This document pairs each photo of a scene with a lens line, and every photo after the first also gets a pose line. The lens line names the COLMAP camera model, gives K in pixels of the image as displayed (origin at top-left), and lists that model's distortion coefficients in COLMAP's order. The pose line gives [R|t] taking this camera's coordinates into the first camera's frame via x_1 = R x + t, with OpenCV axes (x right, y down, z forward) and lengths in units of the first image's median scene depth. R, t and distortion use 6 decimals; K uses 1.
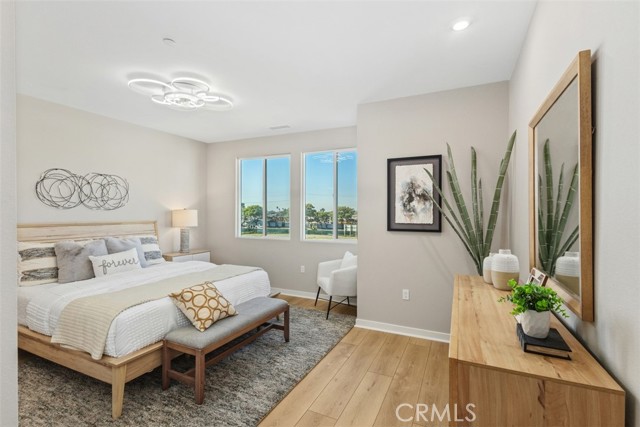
lens RADIAL K [[296.5, 0, 316.1], [0, 296.5, 213.1], [0, 0, 1]] dist [0.000921, 0.000518]
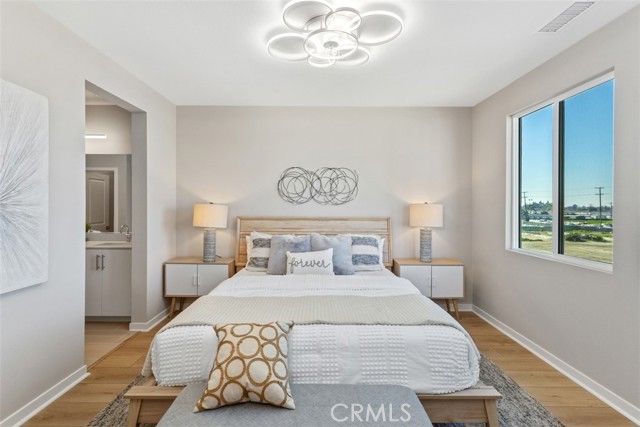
lens RADIAL K [[296.5, 0, 323.4], [0, 296.5, 209.2], [0, 0, 1]] dist [0.000921, 0.000518]
pose [[0.439685, 0.005485, -0.898135, 0.141481], [-0.005012, 0.999981, 0.003653, 0.000299], [0.898138, 0.002895, 0.439704, 0.557685]]
